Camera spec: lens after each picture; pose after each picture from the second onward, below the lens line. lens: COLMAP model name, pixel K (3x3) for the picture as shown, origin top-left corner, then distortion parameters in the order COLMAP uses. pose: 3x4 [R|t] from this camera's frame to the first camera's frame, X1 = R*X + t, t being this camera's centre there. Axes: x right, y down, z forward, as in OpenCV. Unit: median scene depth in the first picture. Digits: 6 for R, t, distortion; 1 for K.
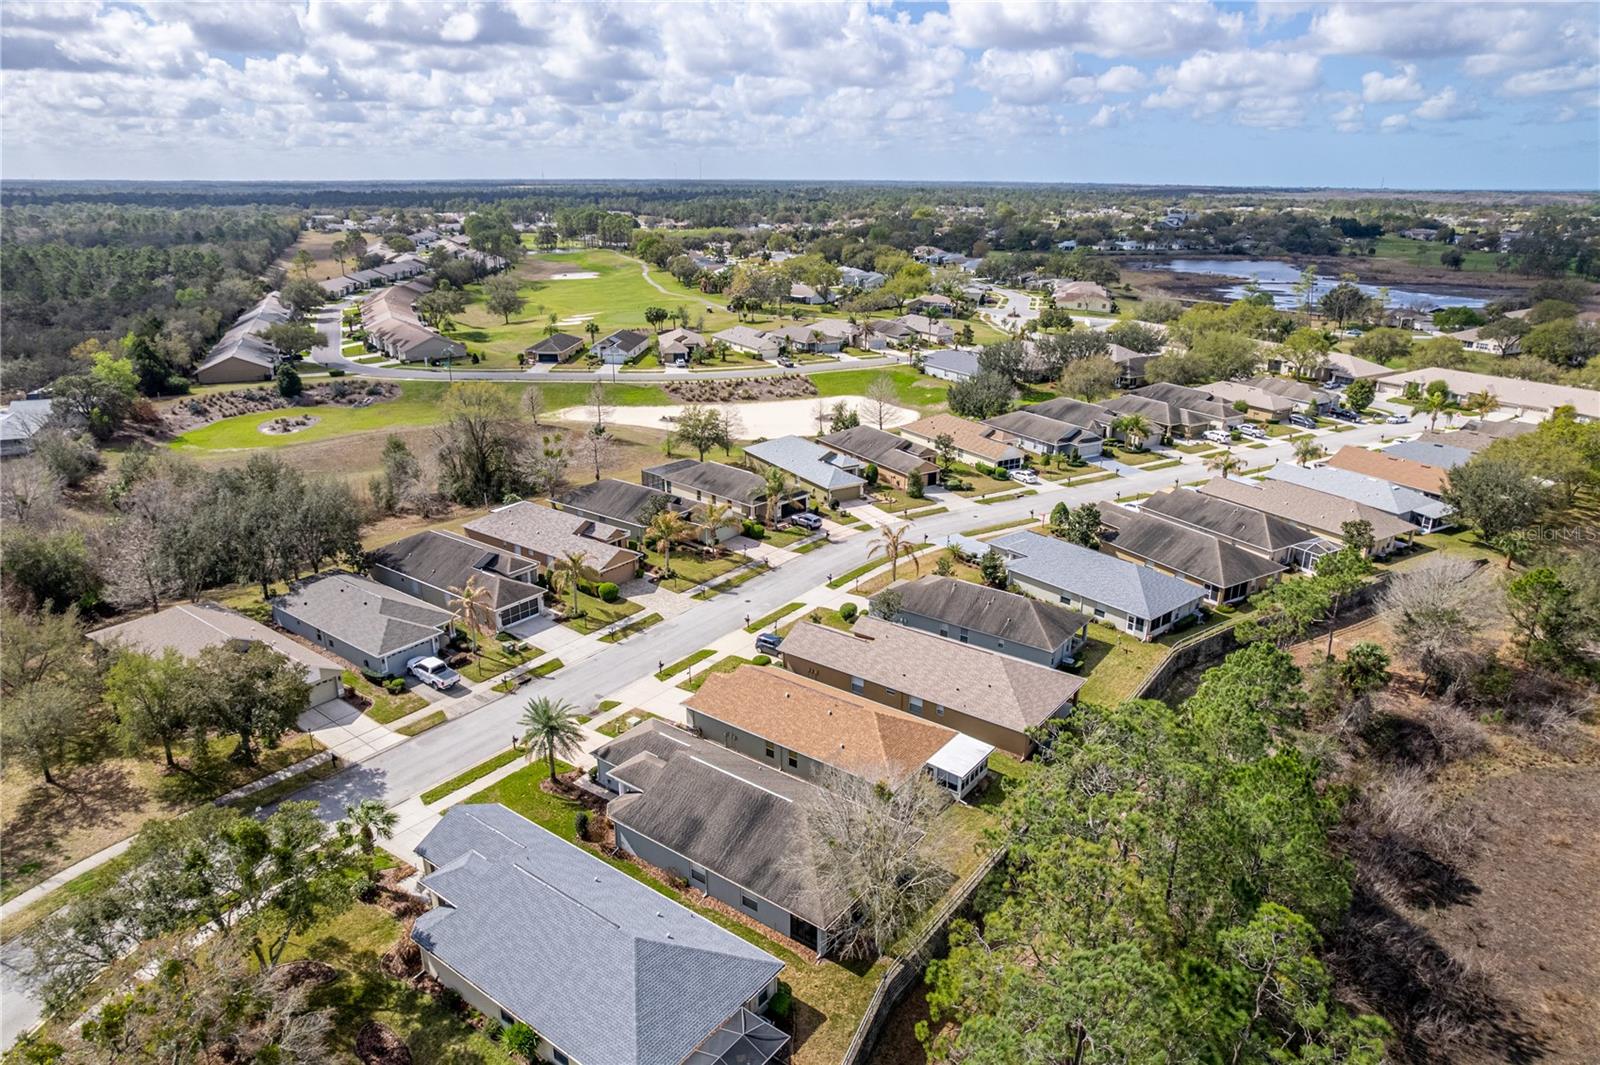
lens RADIAL K [[1022.7, 0, 797.6], [0, 1022.7, 533.6], [0, 0, 1]] dist [-0.070979, 0.060363]
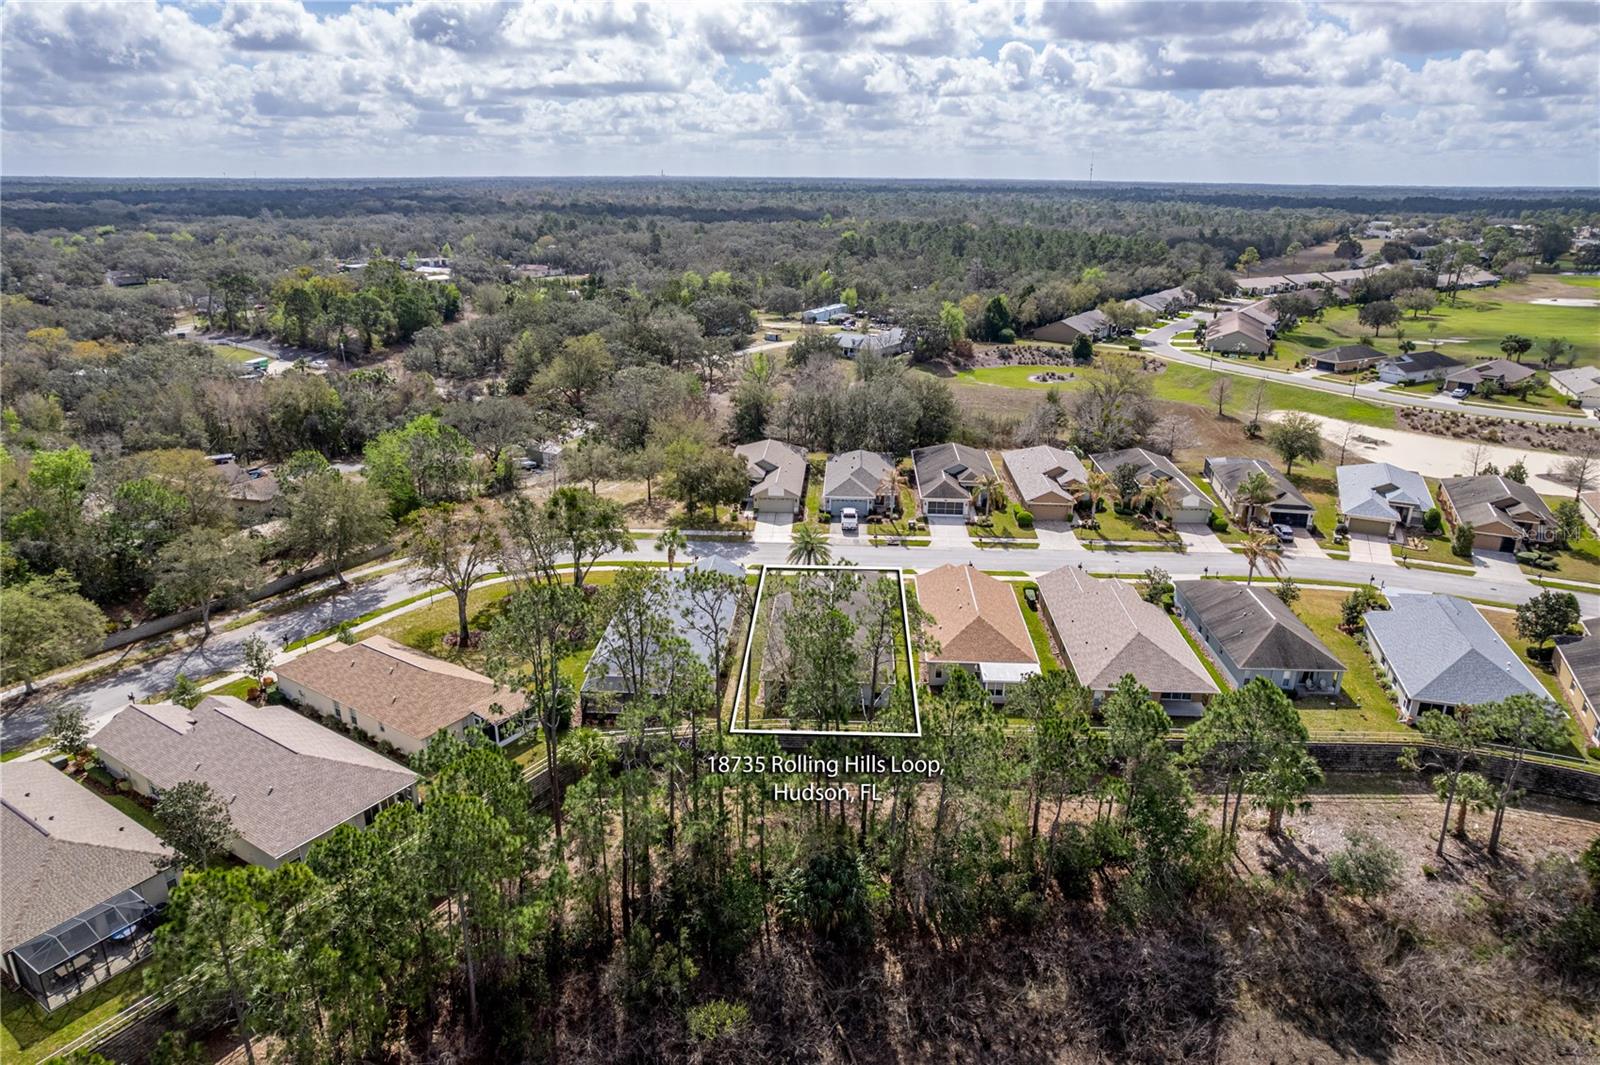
lens RADIAL K [[1026.3, 0, 791.0], [0, 1026.3, 521.5], [0, 0, 1]] dist [-0.082397, 0.076970]
pose [[0.550098, 0.265974, -0.791612, 0.515417], [-0.278191, 0.952147, 0.126595, -0.013787], [0.787402, 0.150580, 0.597766, 0.047239]]
